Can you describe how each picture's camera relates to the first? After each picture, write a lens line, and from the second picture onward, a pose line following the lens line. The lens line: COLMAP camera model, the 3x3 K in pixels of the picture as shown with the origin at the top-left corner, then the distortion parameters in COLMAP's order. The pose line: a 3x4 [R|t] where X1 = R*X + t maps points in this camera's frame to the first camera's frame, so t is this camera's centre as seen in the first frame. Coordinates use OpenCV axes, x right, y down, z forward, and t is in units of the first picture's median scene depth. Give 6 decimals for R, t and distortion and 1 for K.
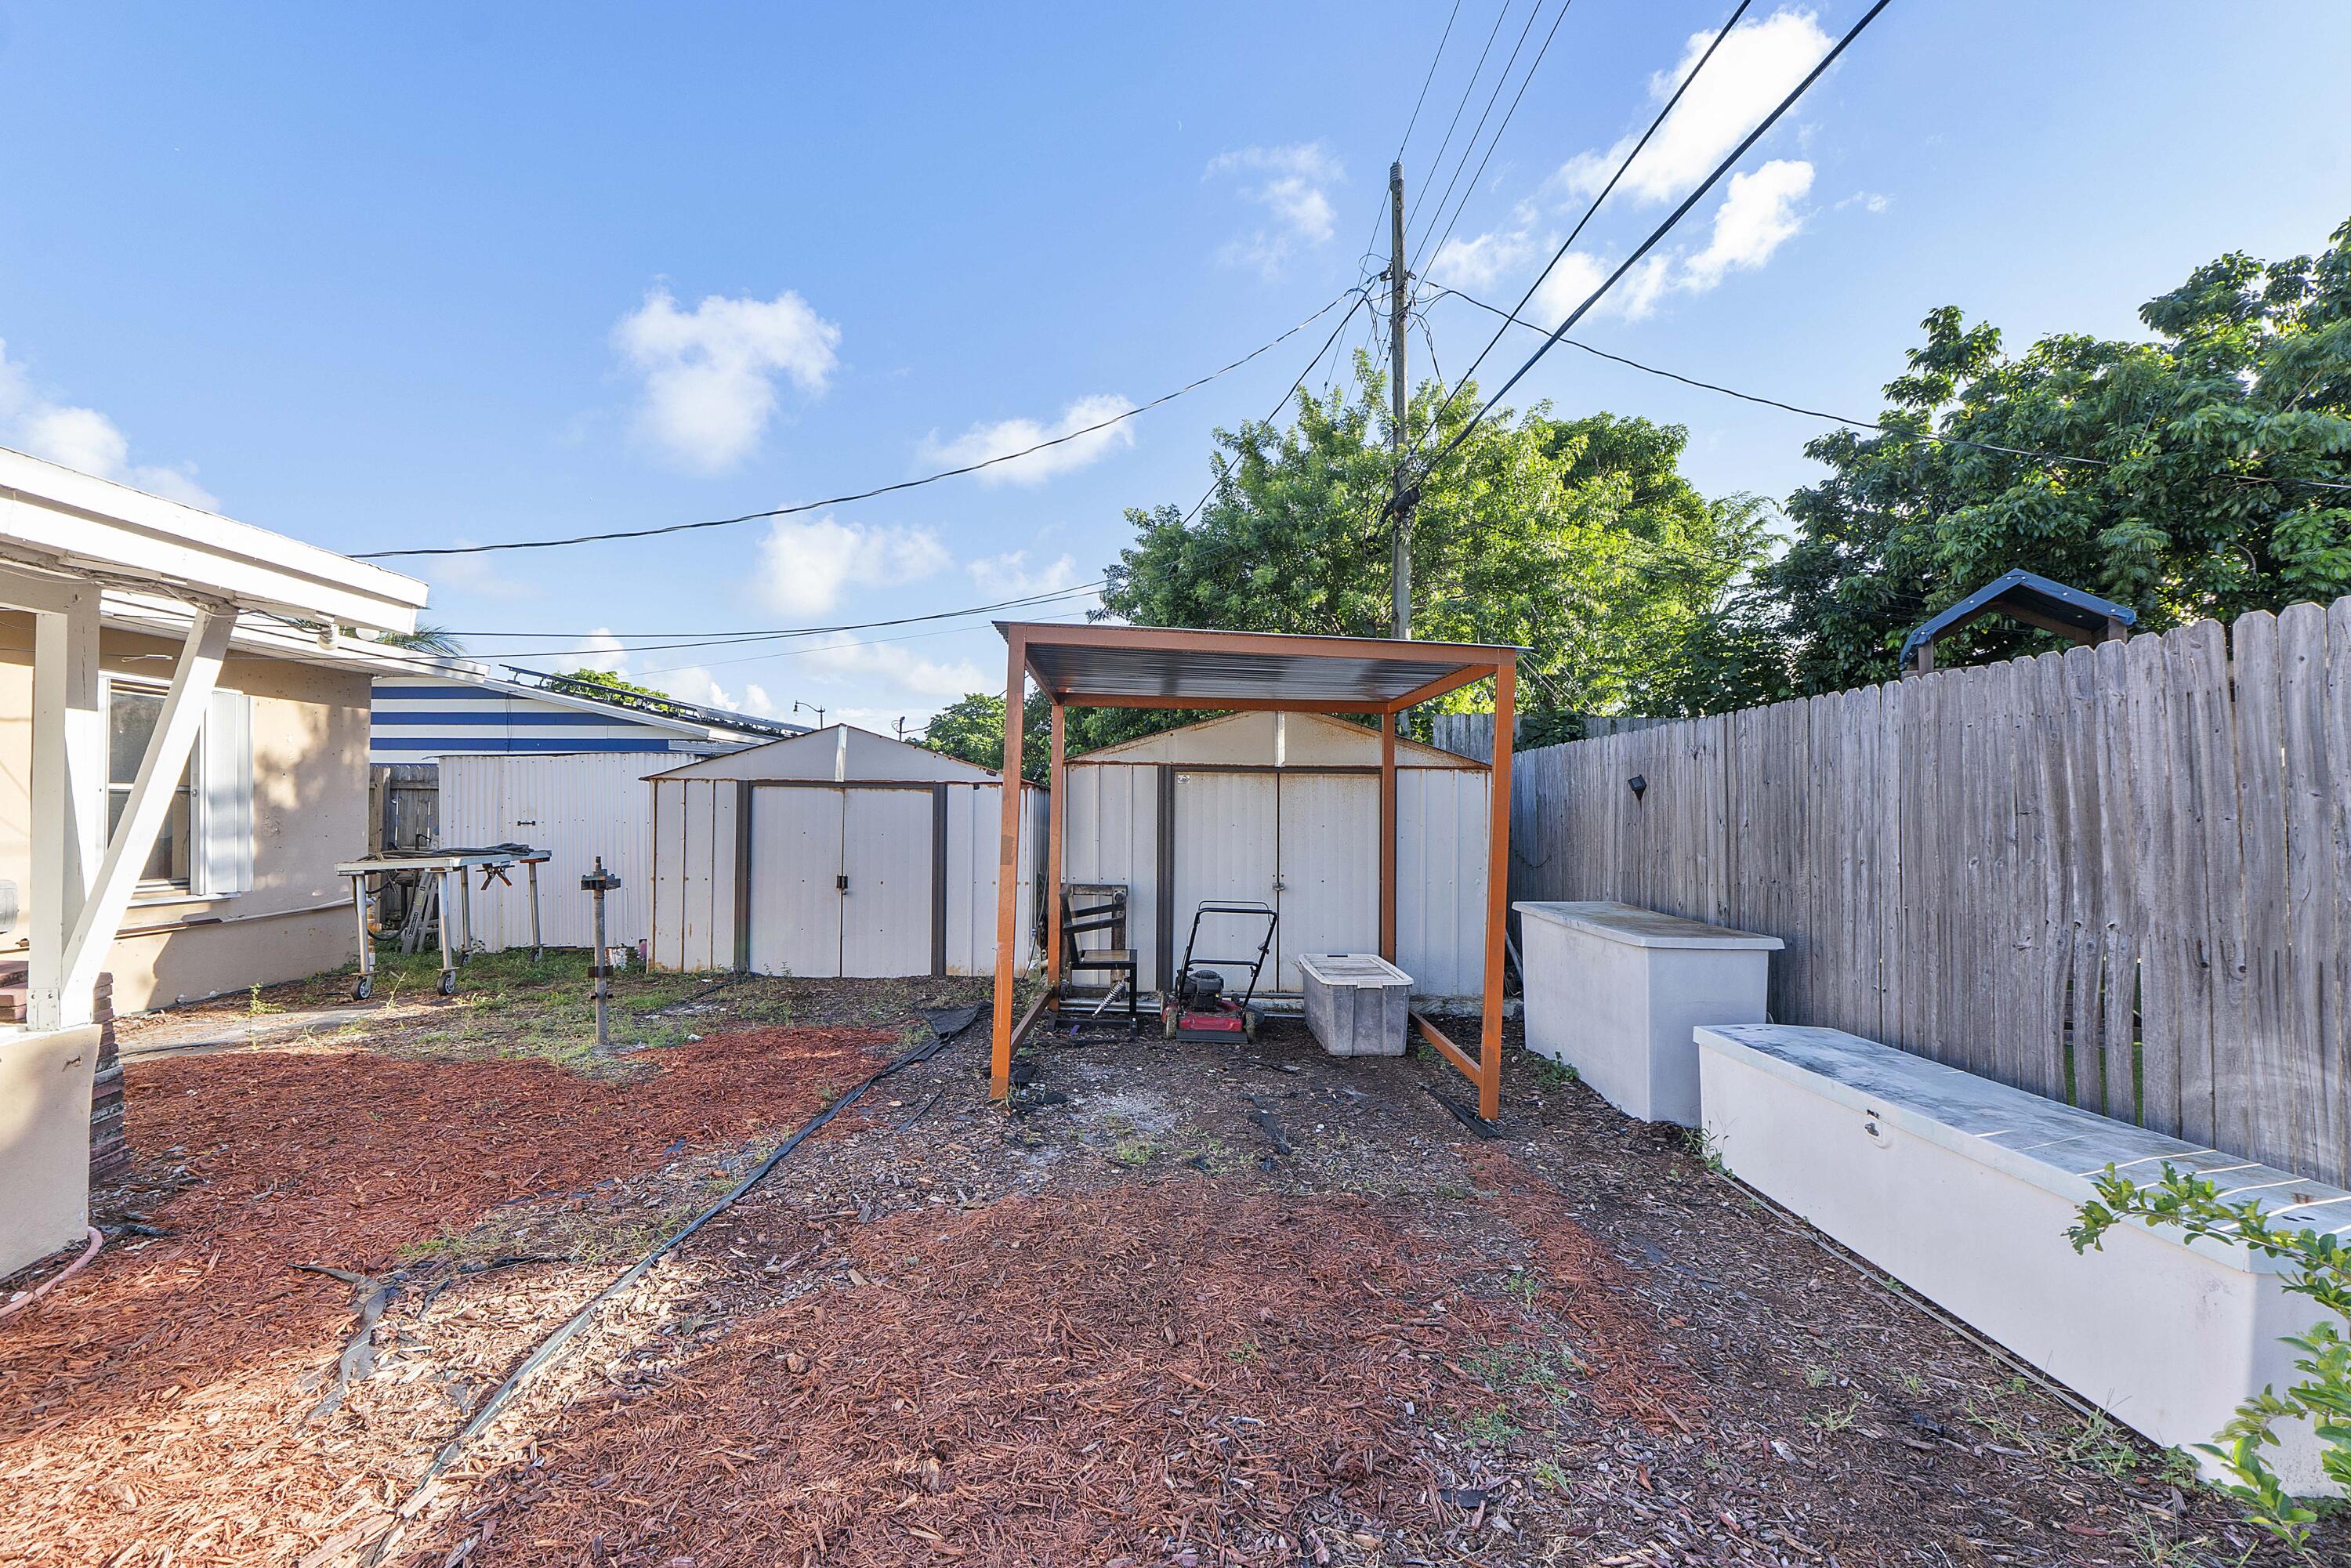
lens RADIAL K [[974.9, 0, 1175.0], [0, 974.9, 791.4], [0, 0, 1]] dist [-0.003656, 0.000168]
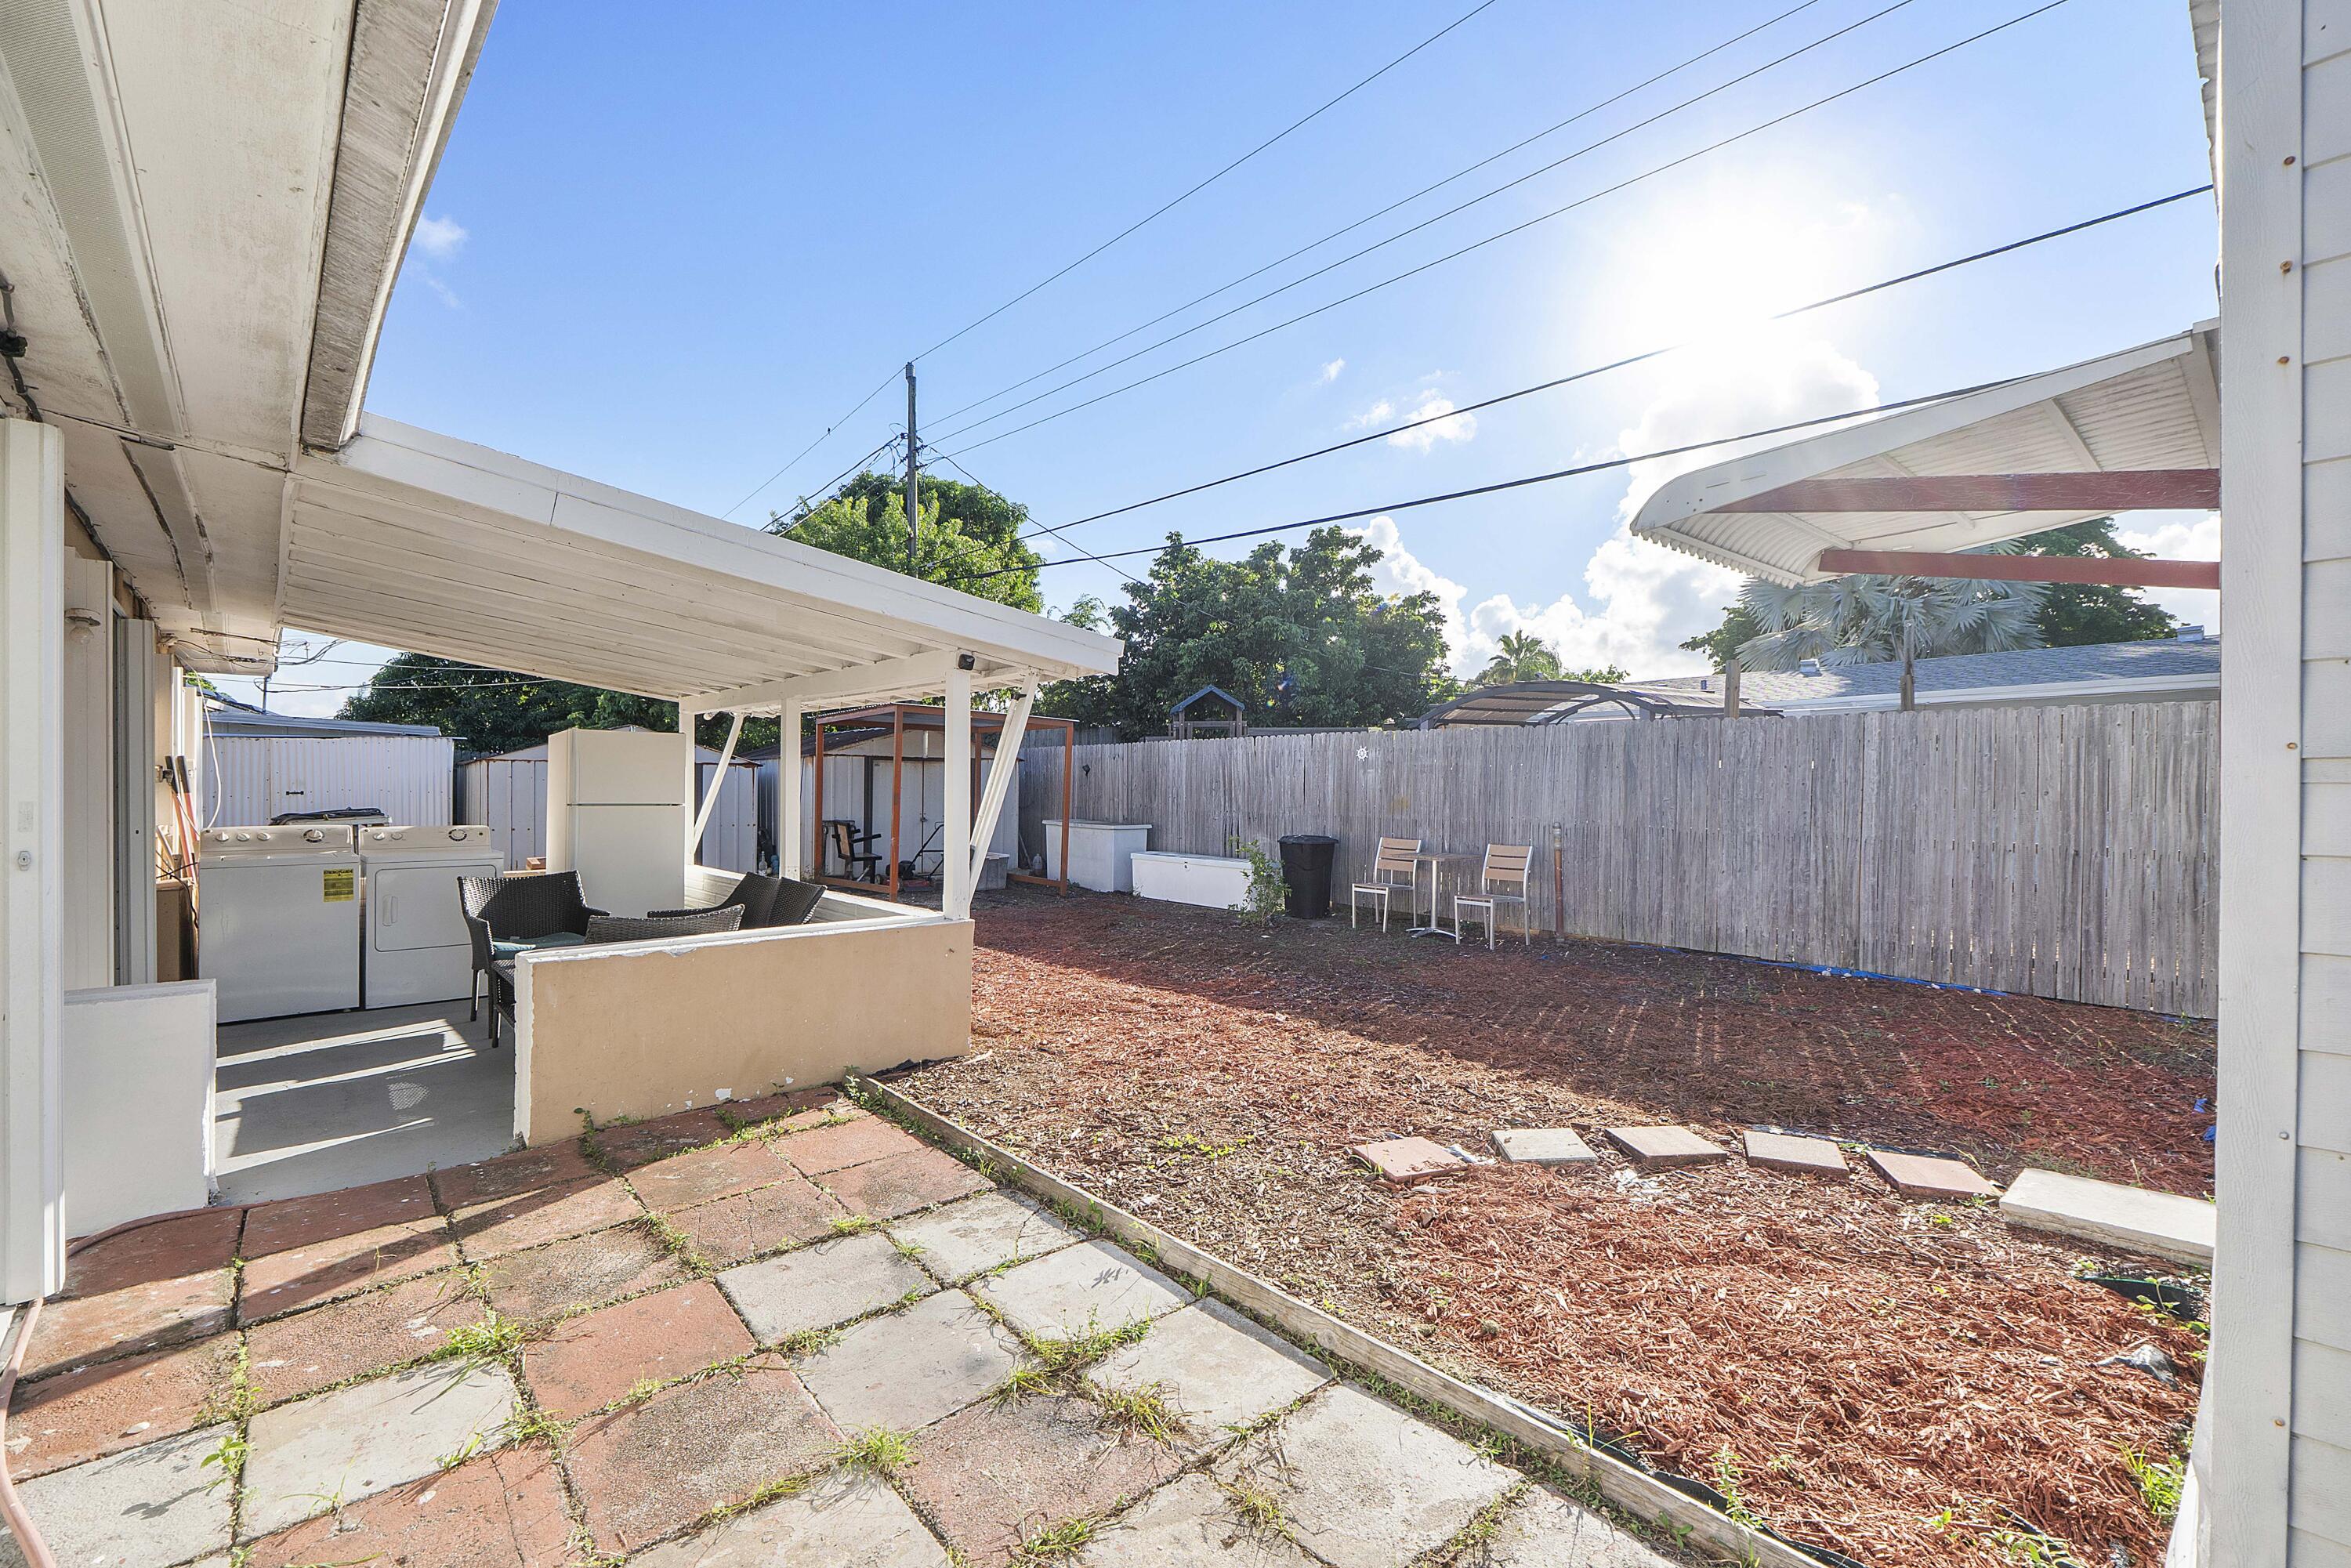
lens RADIAL K [[1049.7, 0, 1163.2], [0, 1049.7, 779.0], [0, 0, 1]] dist [-0.003531, -0.000679]
pose [[0.770163, -0.006755, 0.637812, -0.861345], [-0.011493, 0.999635, 0.024465, -0.039592], [-0.637744, -0.026173, 0.769804, -0.915594]]
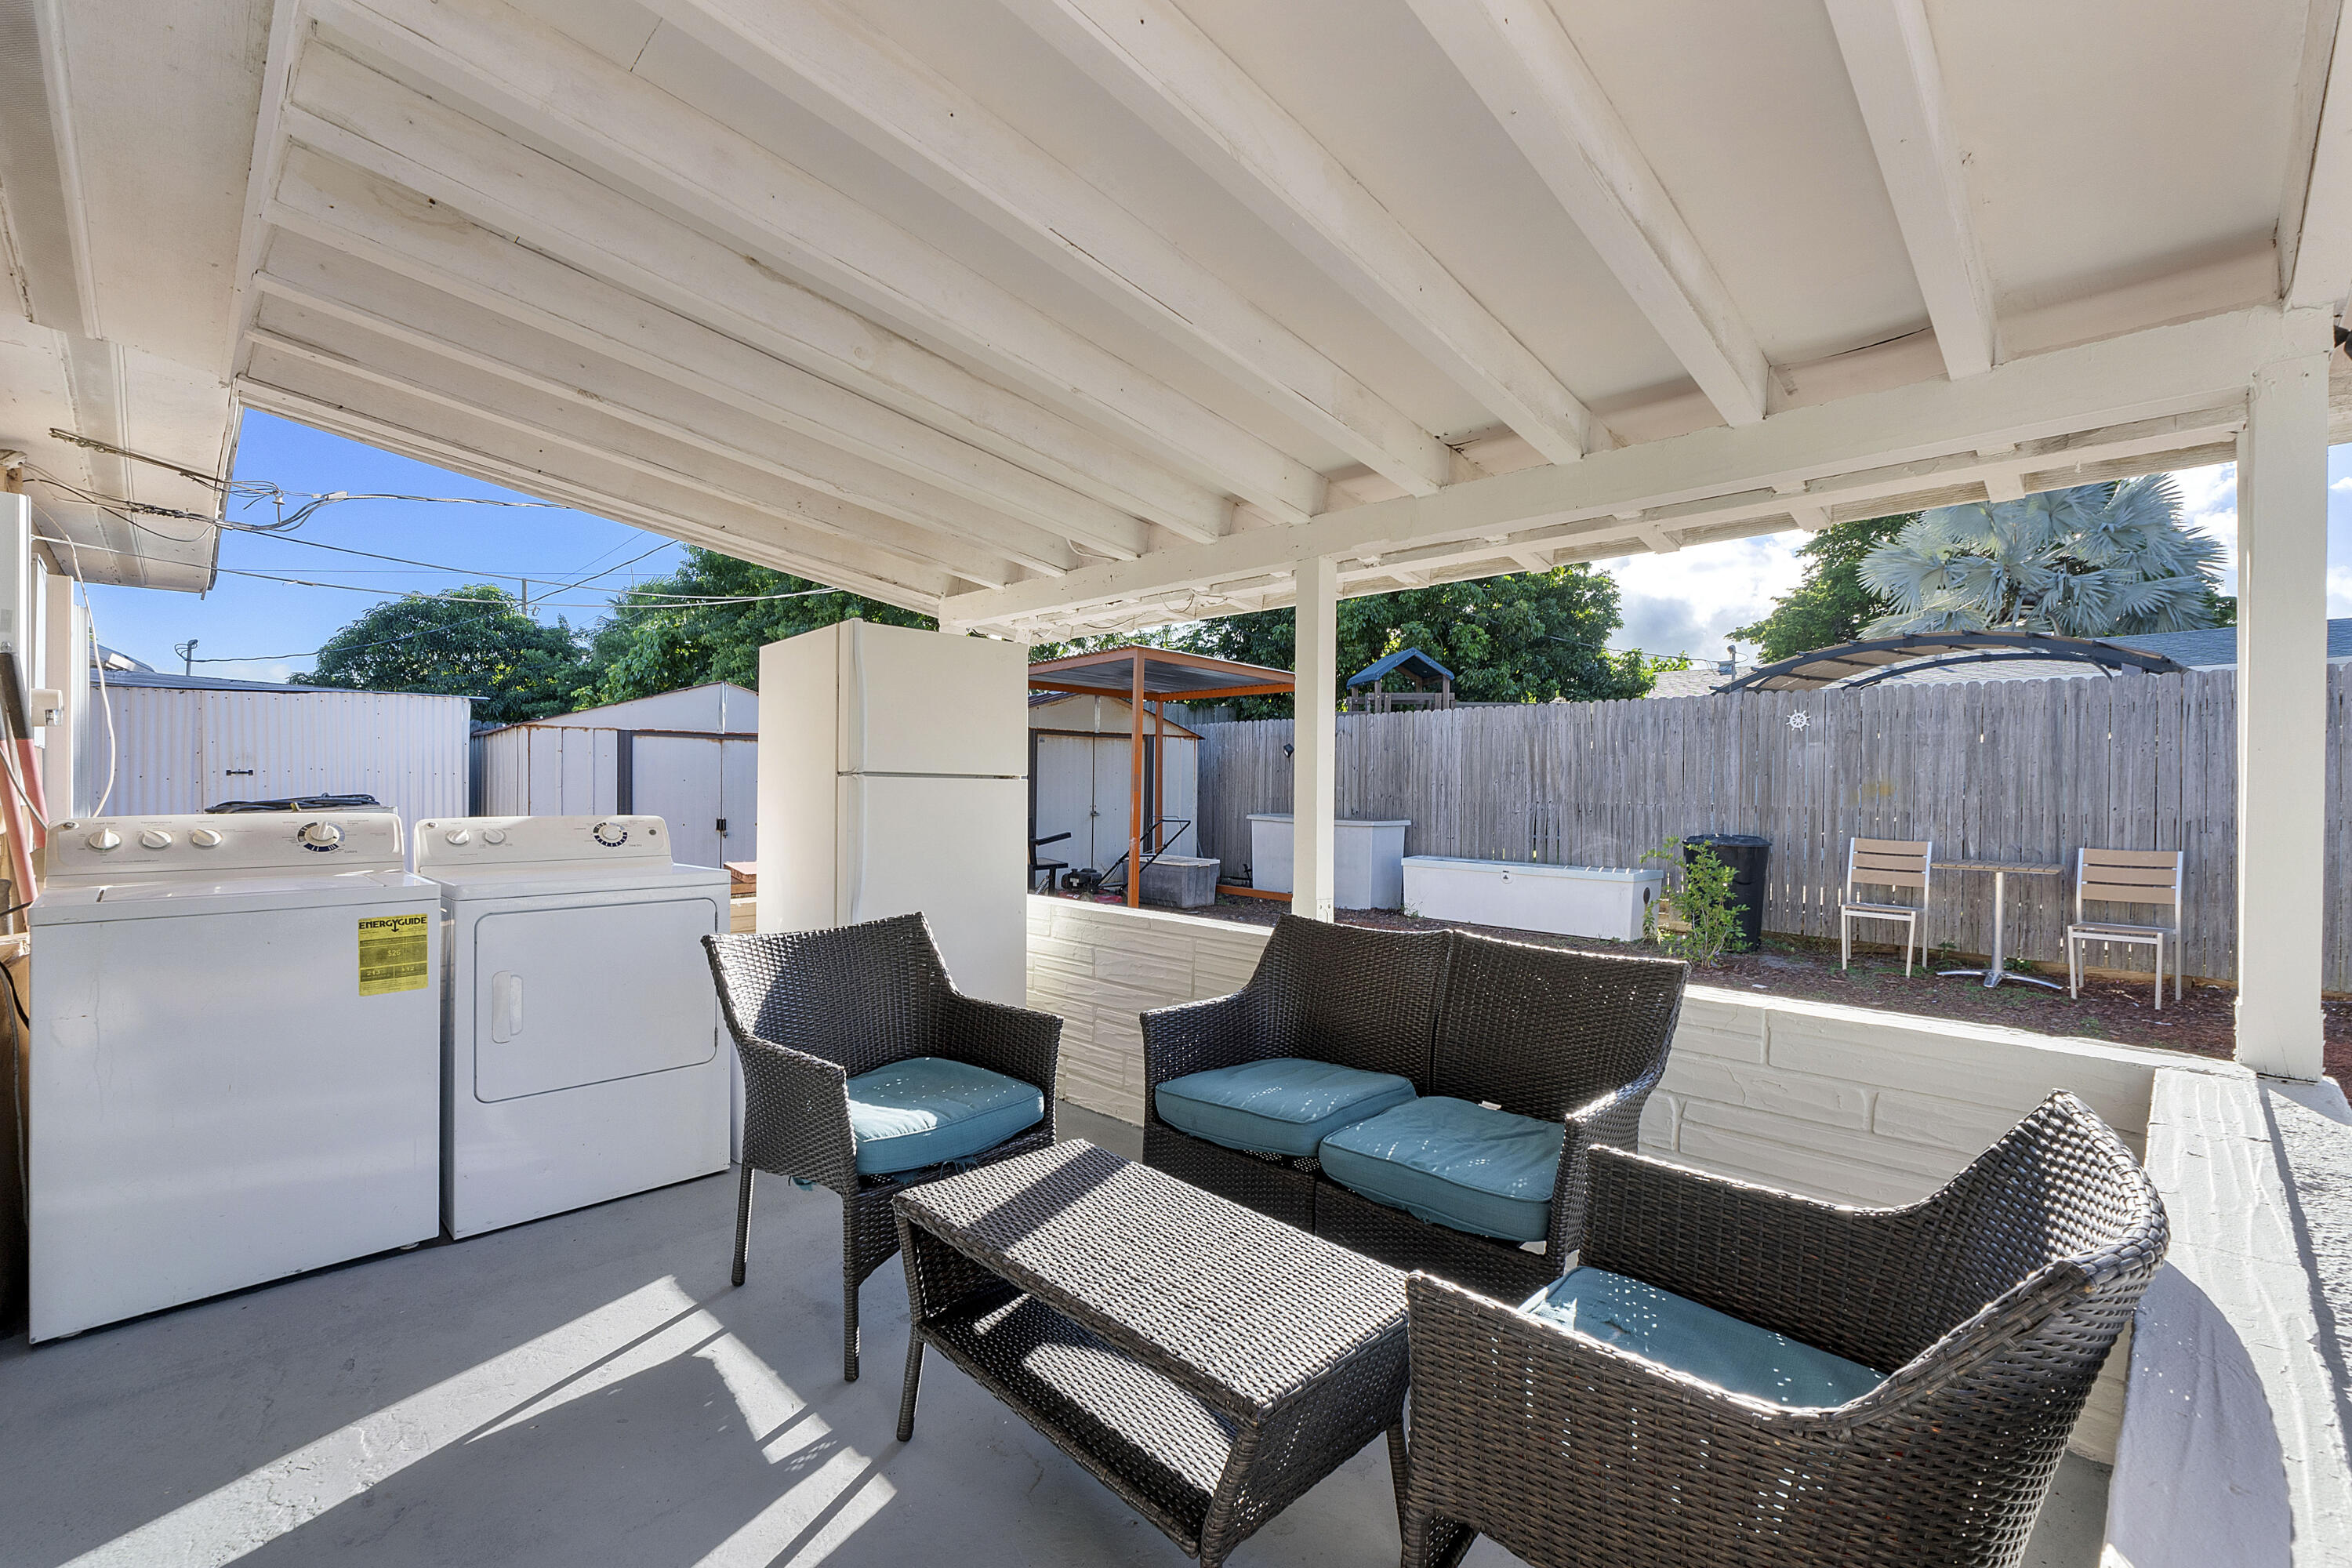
lens RADIAL K [[1017.2, 0, 1139.1], [0, 1017.2, 781.6], [0, 0, 1]] dist [0.003105, 0.000412]
pose [[0.742470, -0.006237, 0.669850, -0.881044], [-0.015636, 0.999523, 0.026638, 0.007428], [-0.669697, -0.030252, 0.742018, -0.193617]]
